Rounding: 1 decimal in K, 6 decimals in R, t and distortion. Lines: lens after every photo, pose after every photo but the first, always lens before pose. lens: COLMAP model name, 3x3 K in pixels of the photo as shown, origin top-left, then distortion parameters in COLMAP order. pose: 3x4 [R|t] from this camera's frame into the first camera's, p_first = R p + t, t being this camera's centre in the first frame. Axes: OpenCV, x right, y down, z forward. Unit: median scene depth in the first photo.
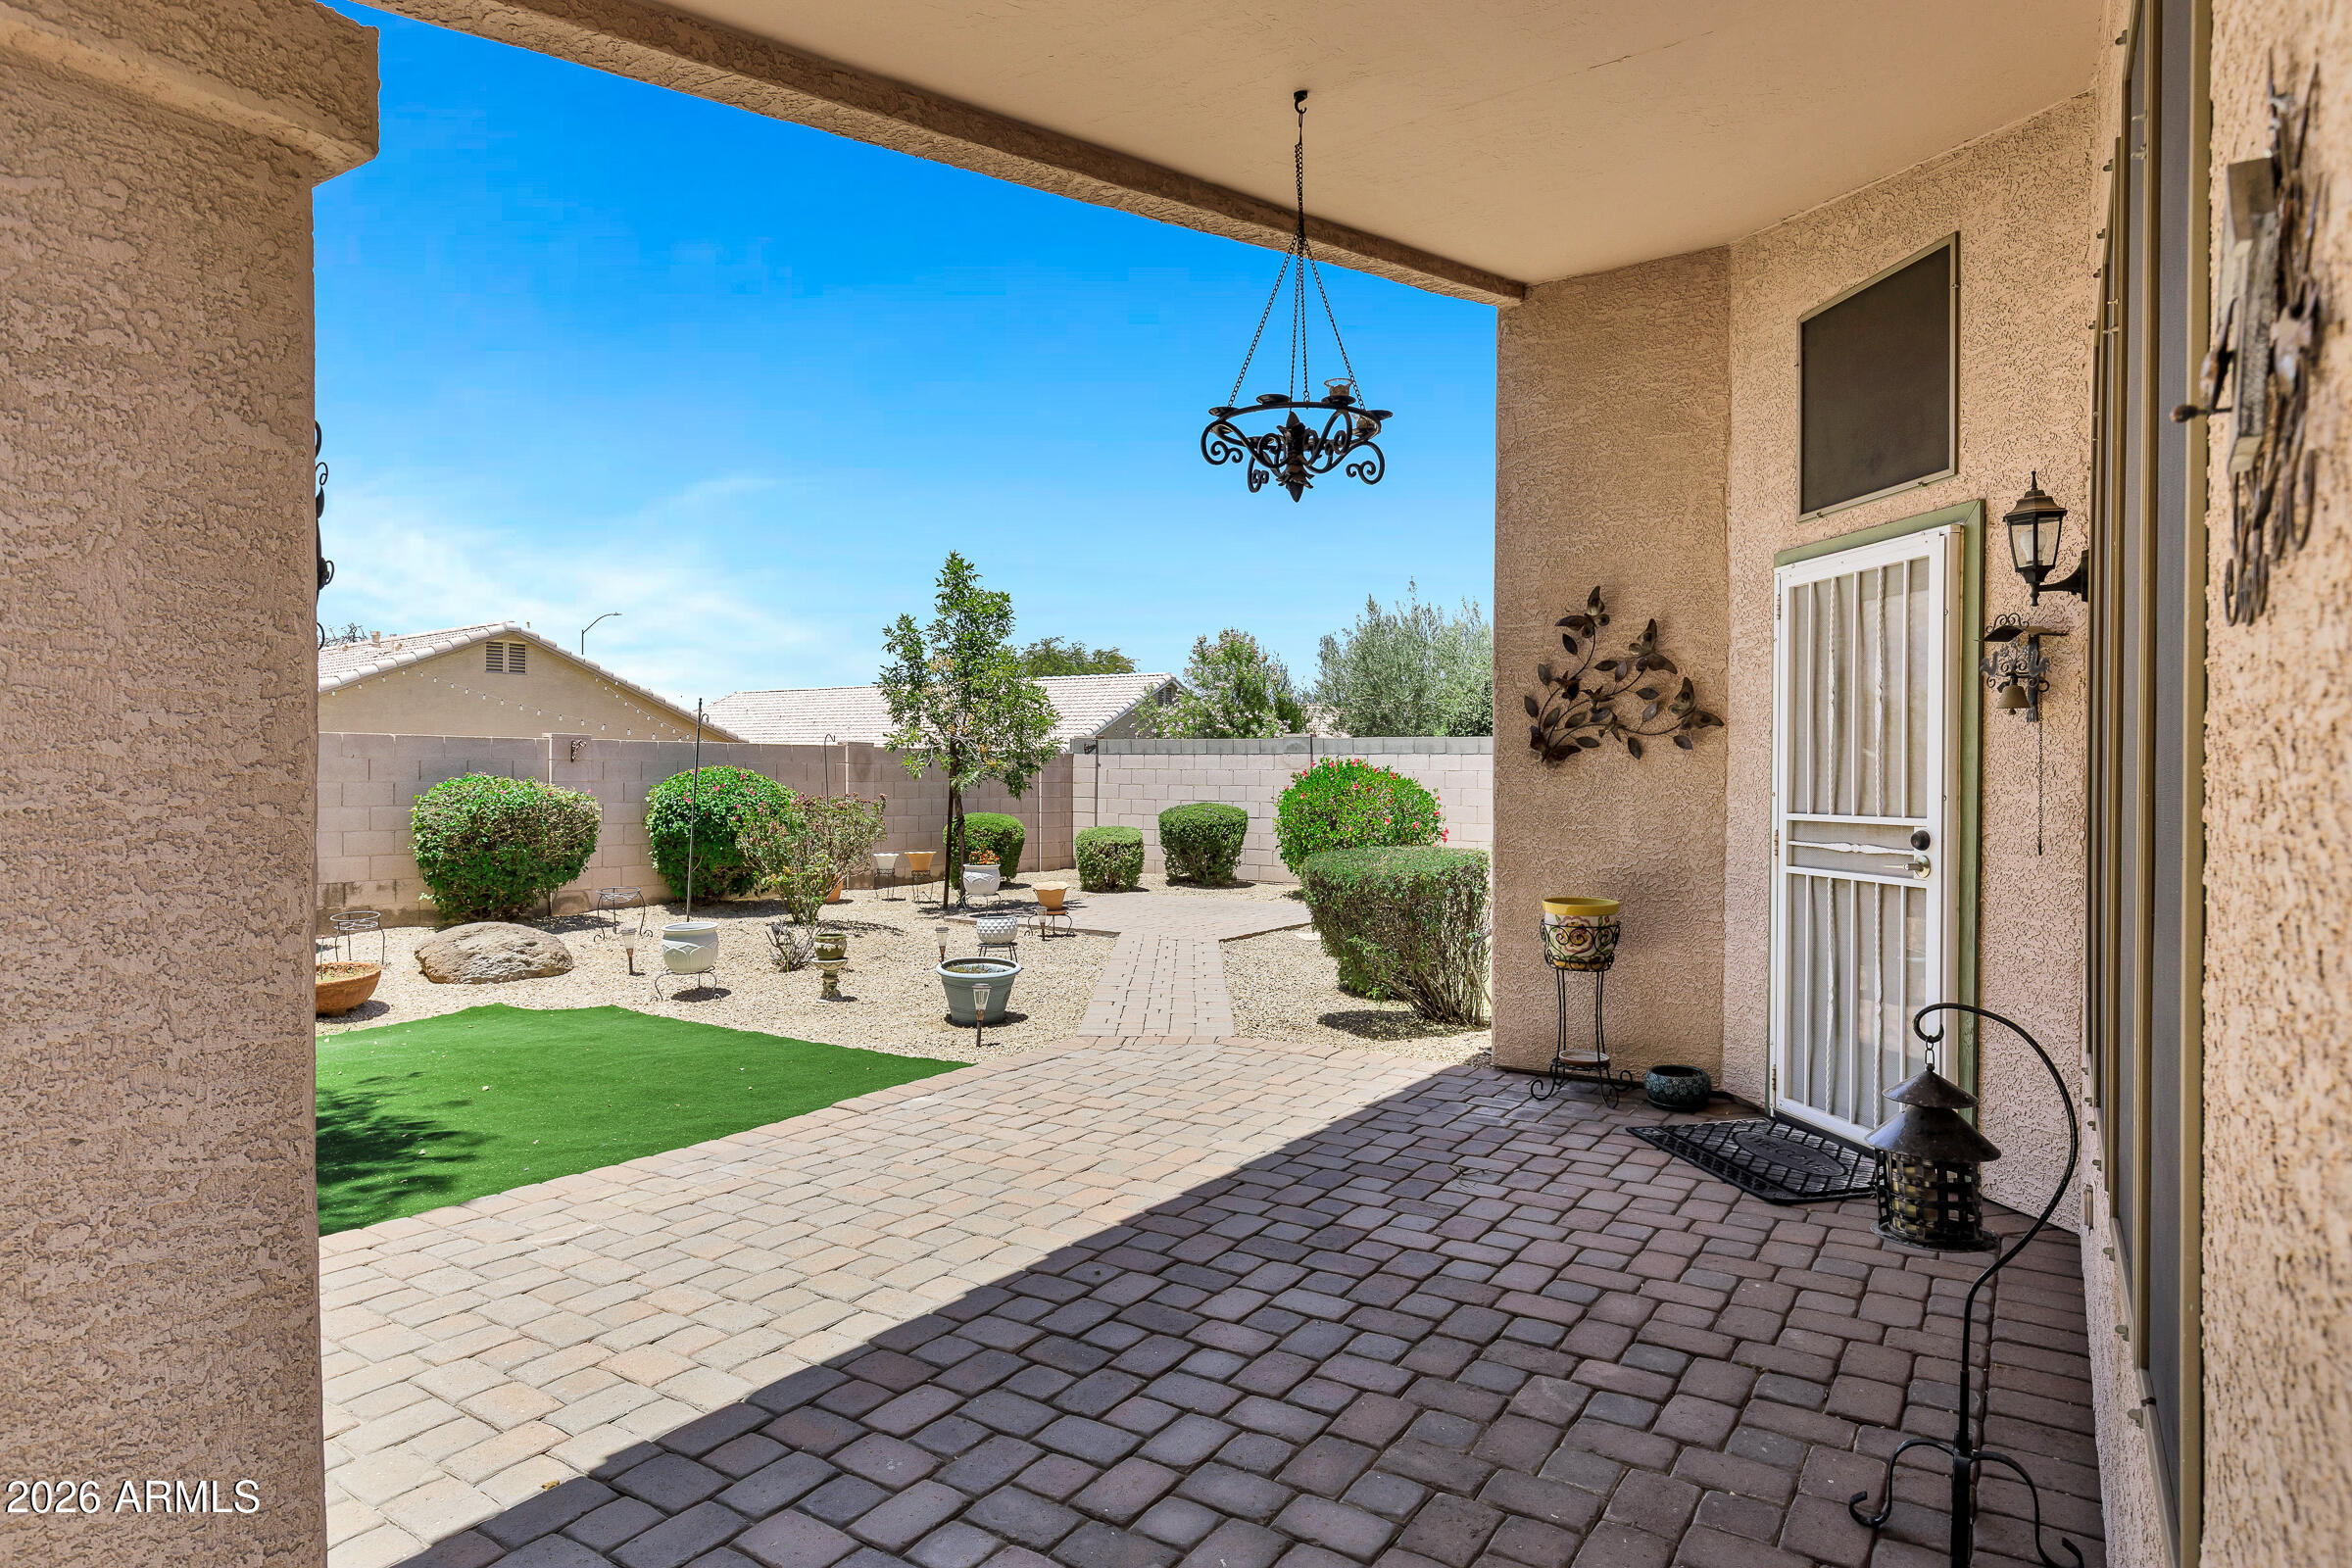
lens RADIAL K [[1277.3, 0, 1176.0], [0, 1277.3, 784.0], [0, 0, 1]] dist [0.000326, -0.000534]
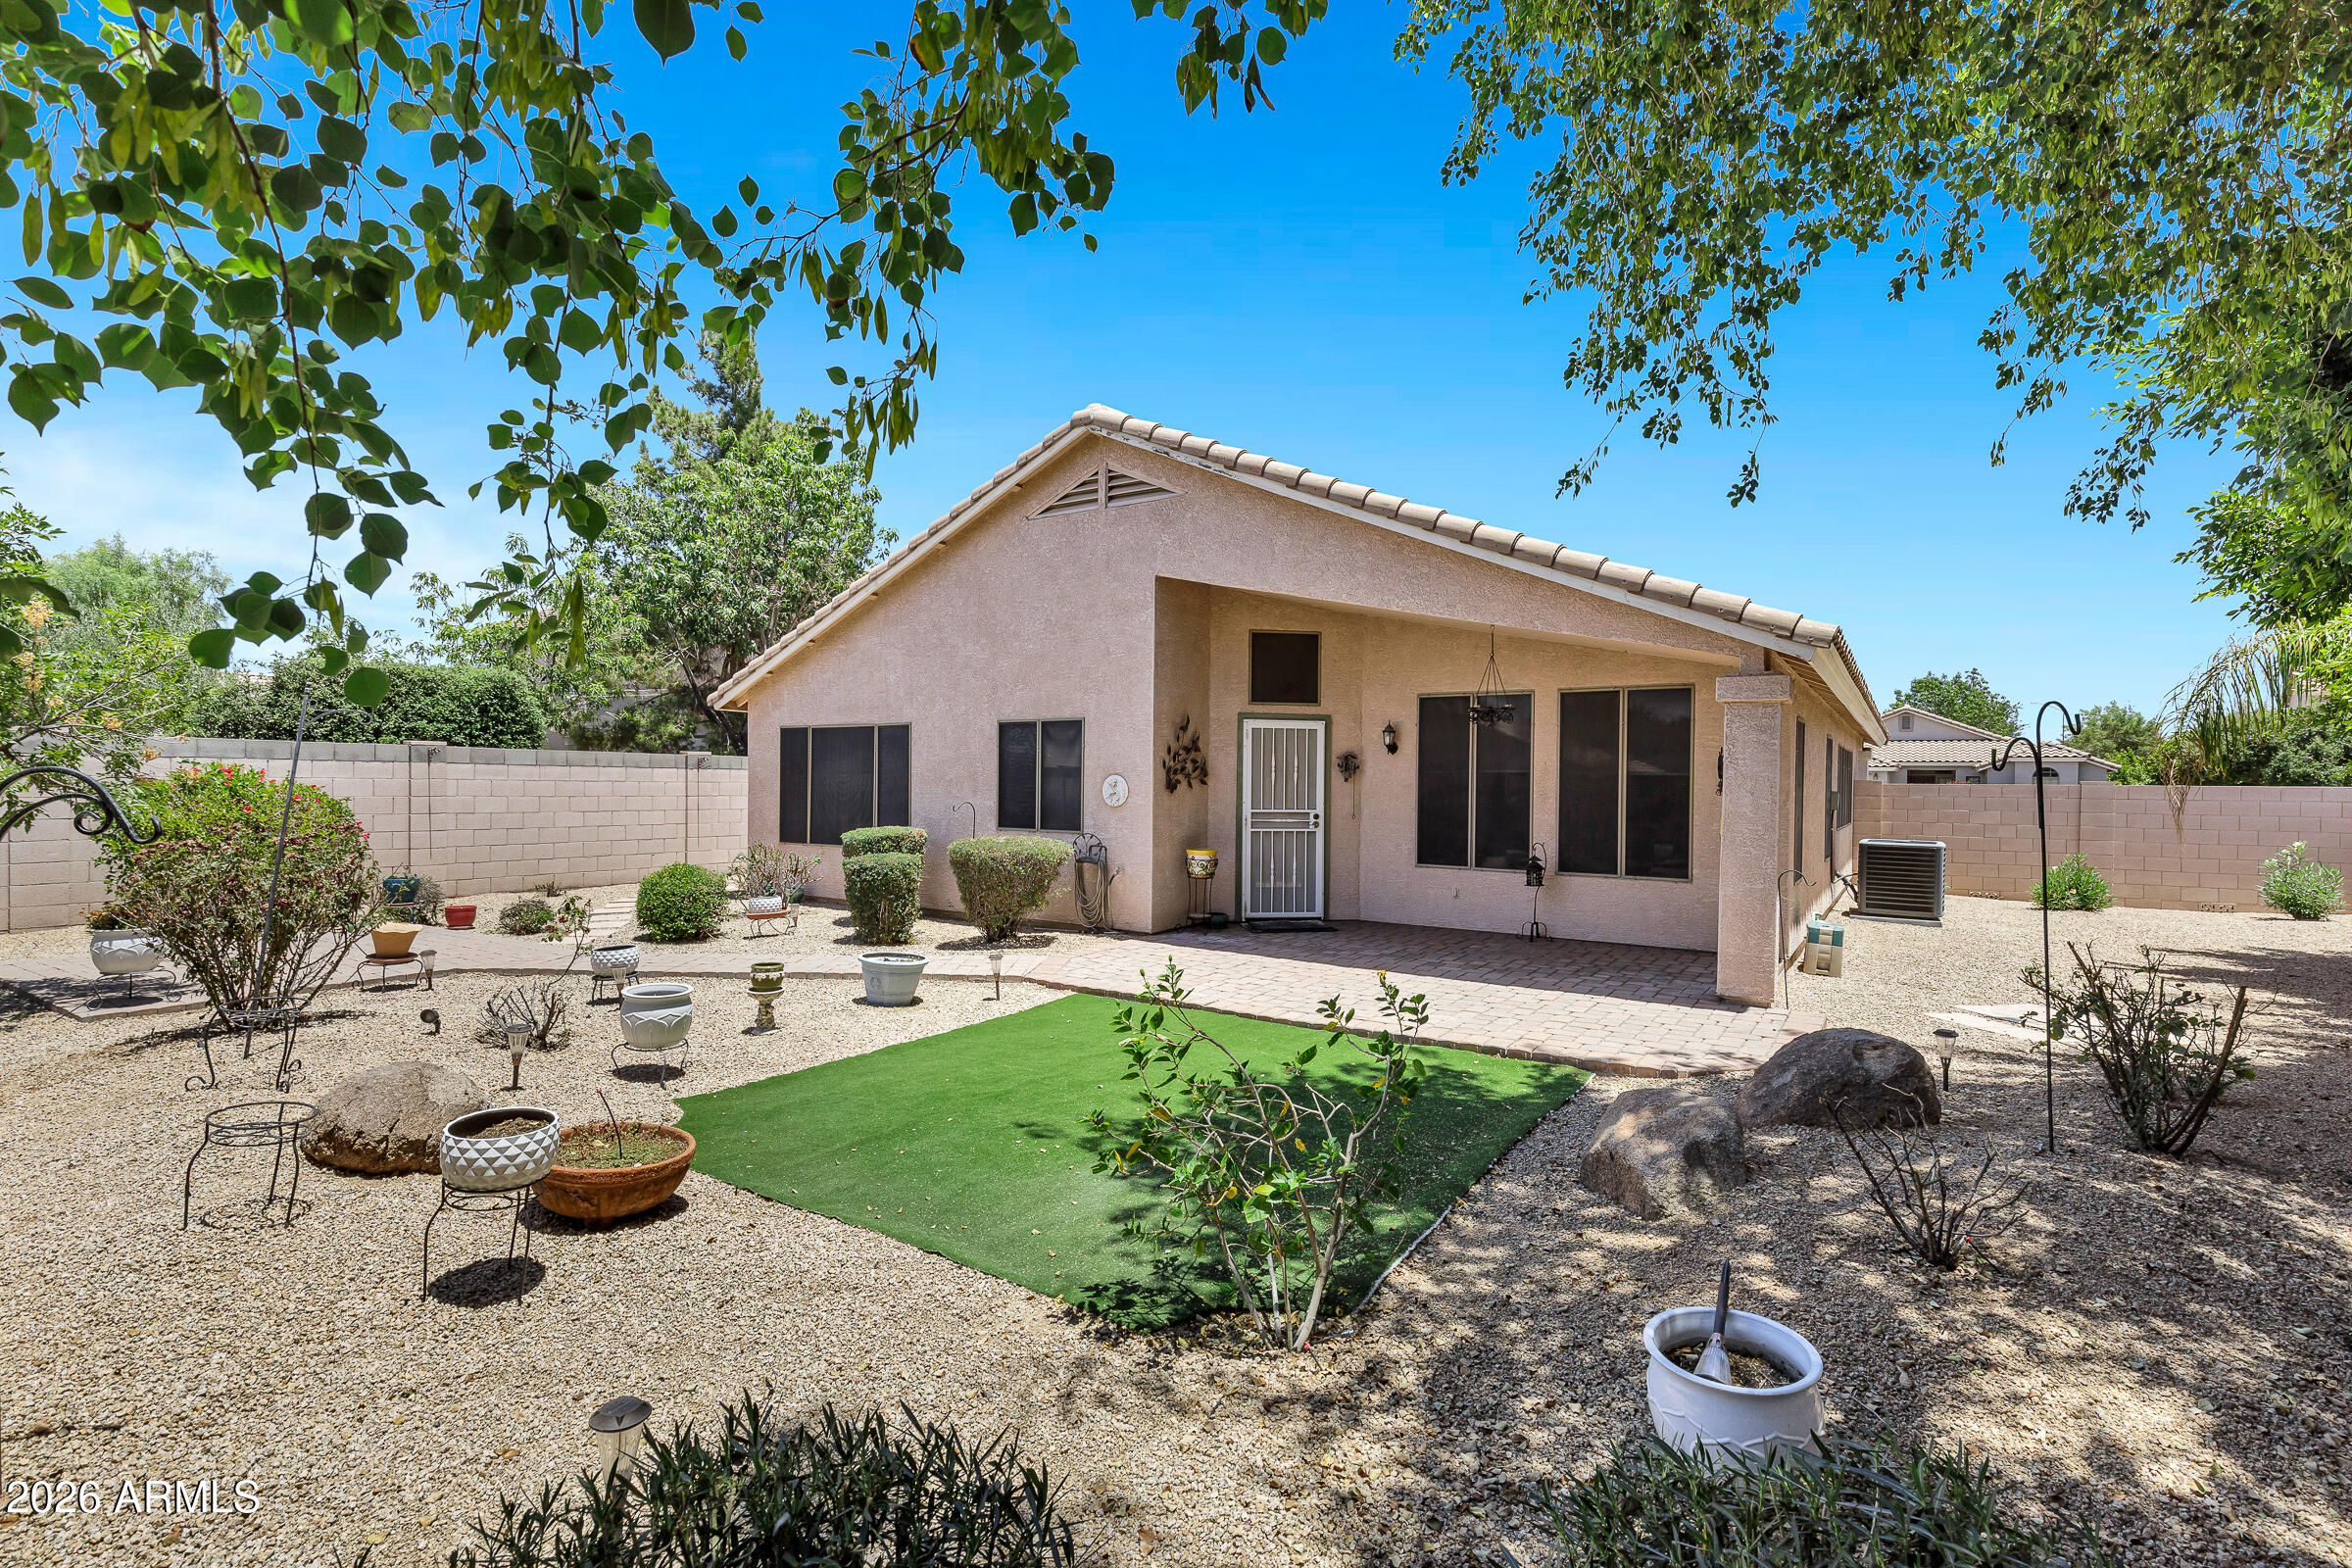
lens RADIAL K [[1087.3, 0, 1171.5], [0, 1087.3, 788.2], [0, 0, 1]] dist [0.000535, -0.000014]
pose [[-0.000244, -0.011022, 0.999939, -1.630363], [-0.006248, 0.999920, 0.011020, -0.041780], [-0.999980, -0.006245, -0.000313, 1.023159]]
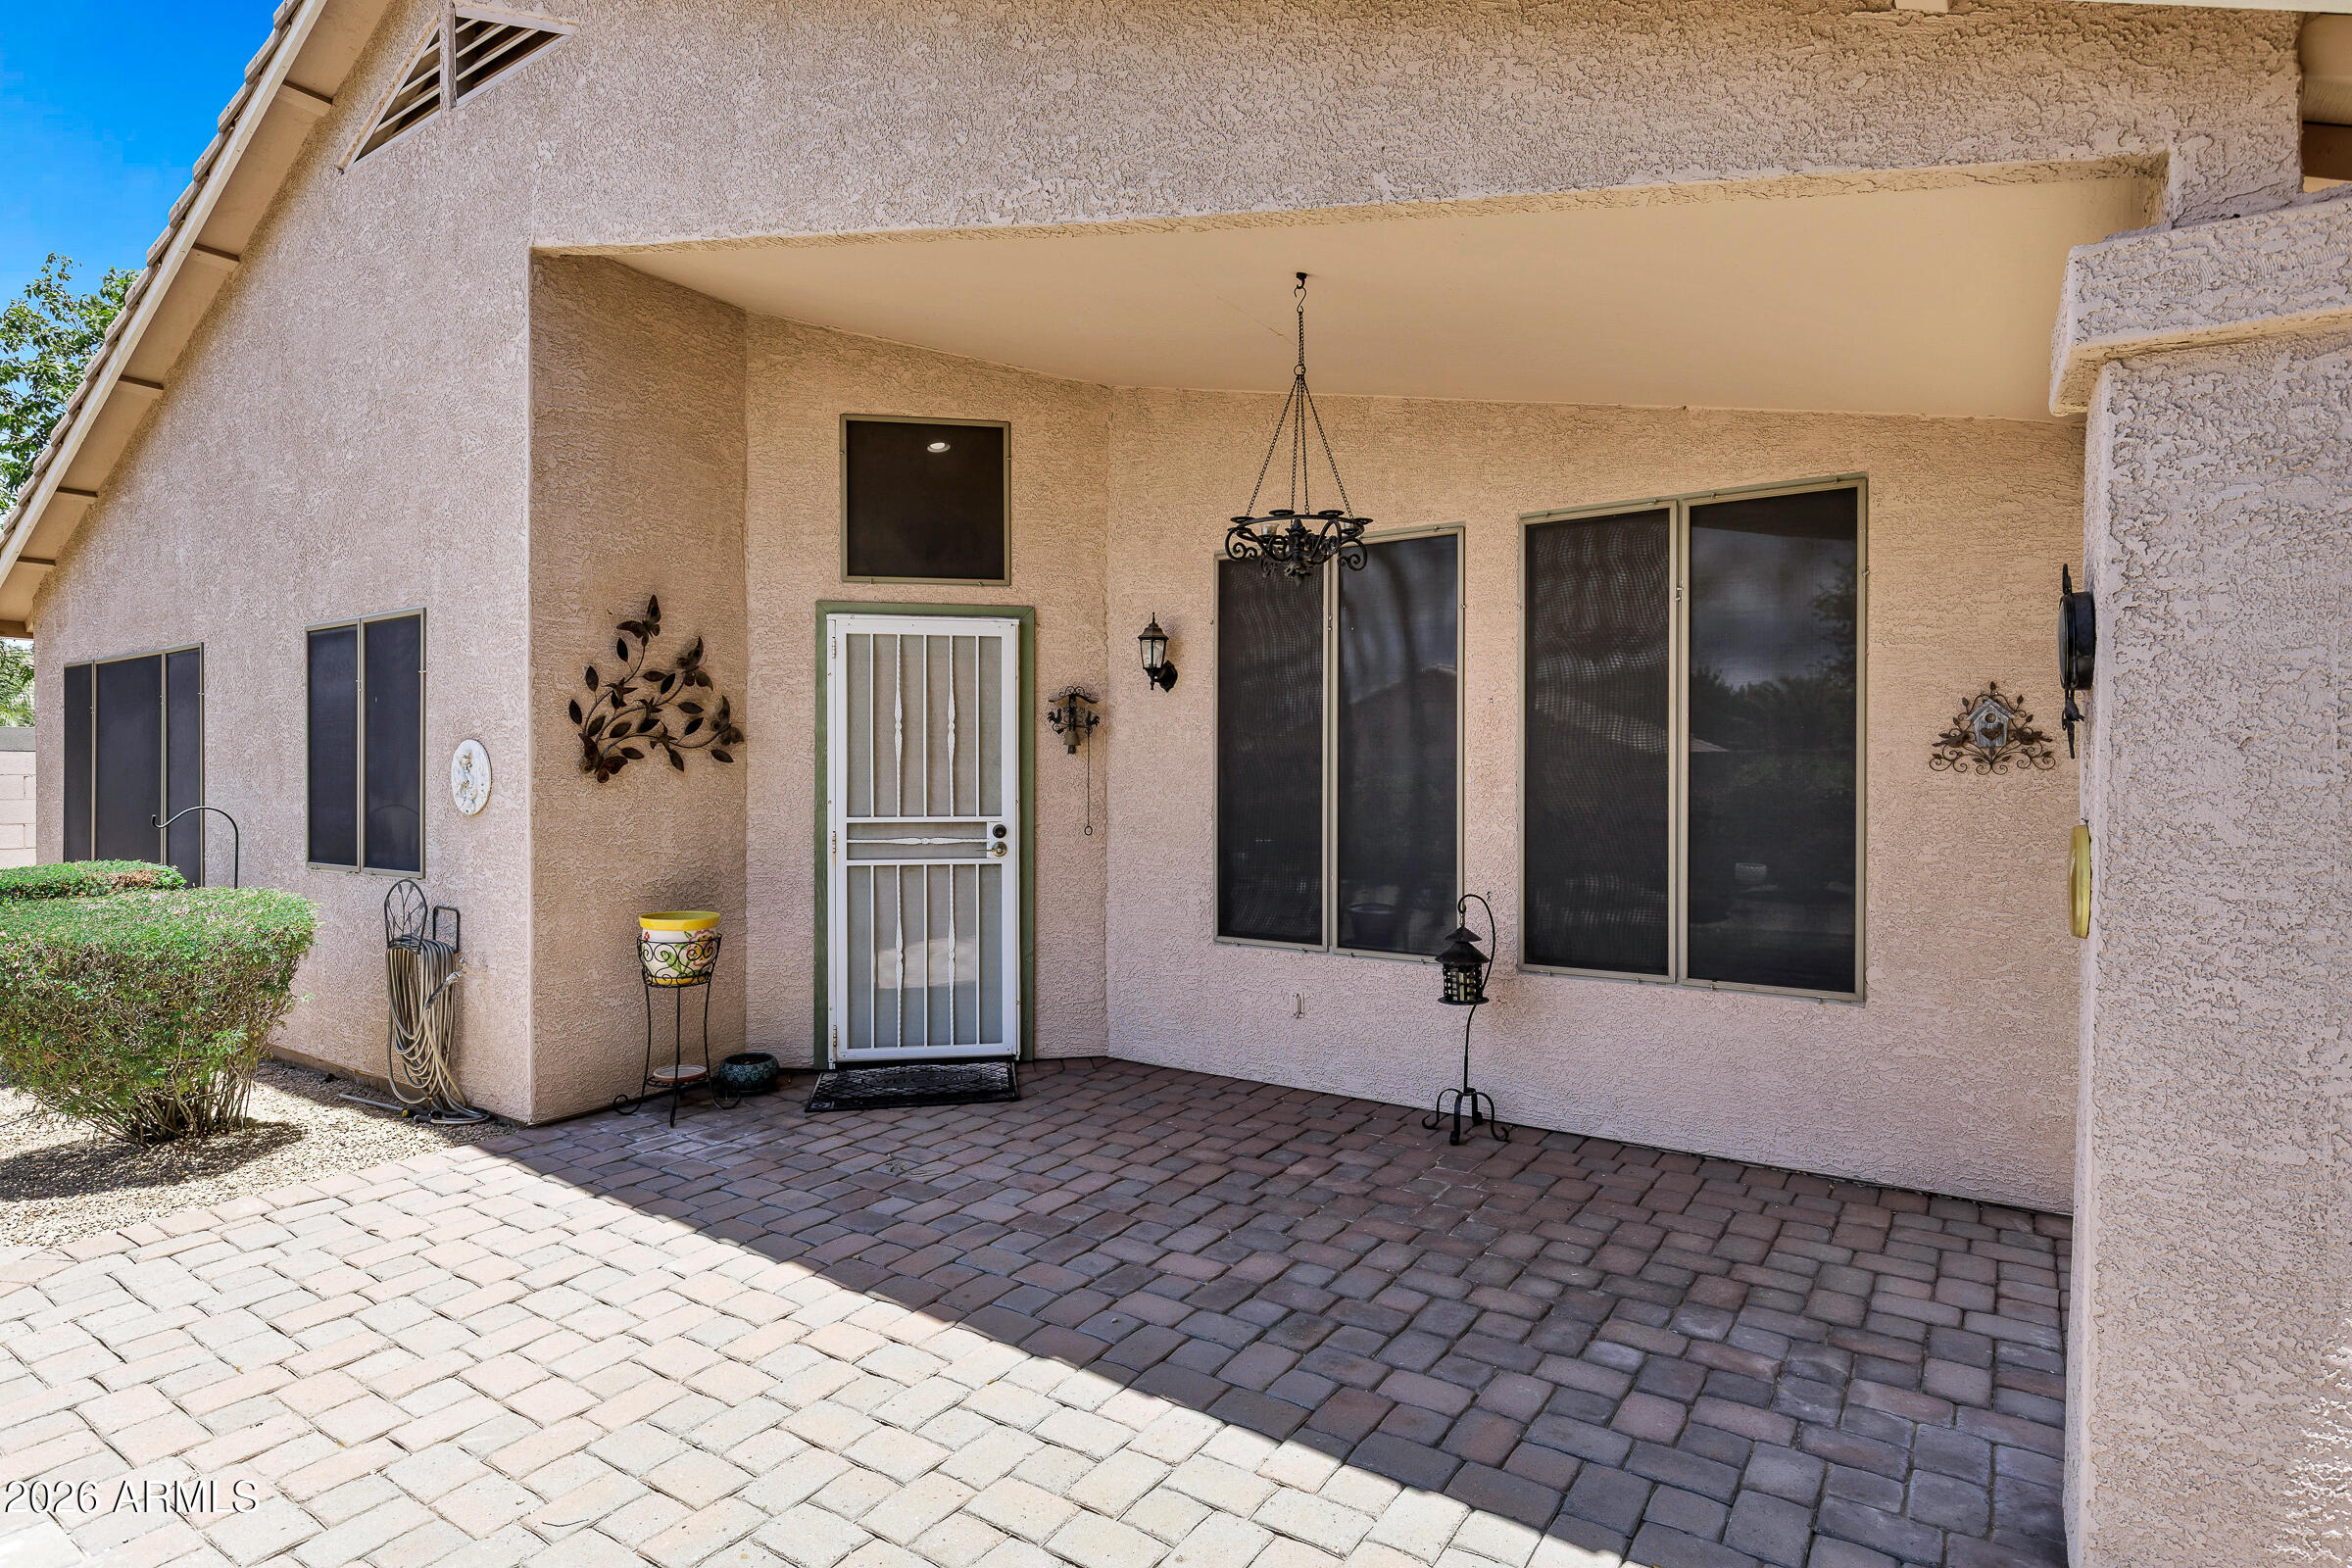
lens RADIAL K [[1219.1, 0, 1182.1], [0, 1219.1, 780.0], [0, 0, 1]] dist [-0.000821, -0.000271]
pose [[-0.002660, -0.007477, 0.999969, -0.604964], [0.003935, 0.999964, 0.007487, -0.017870], [-0.999989, 0.003955, -0.002631, 0.593801]]
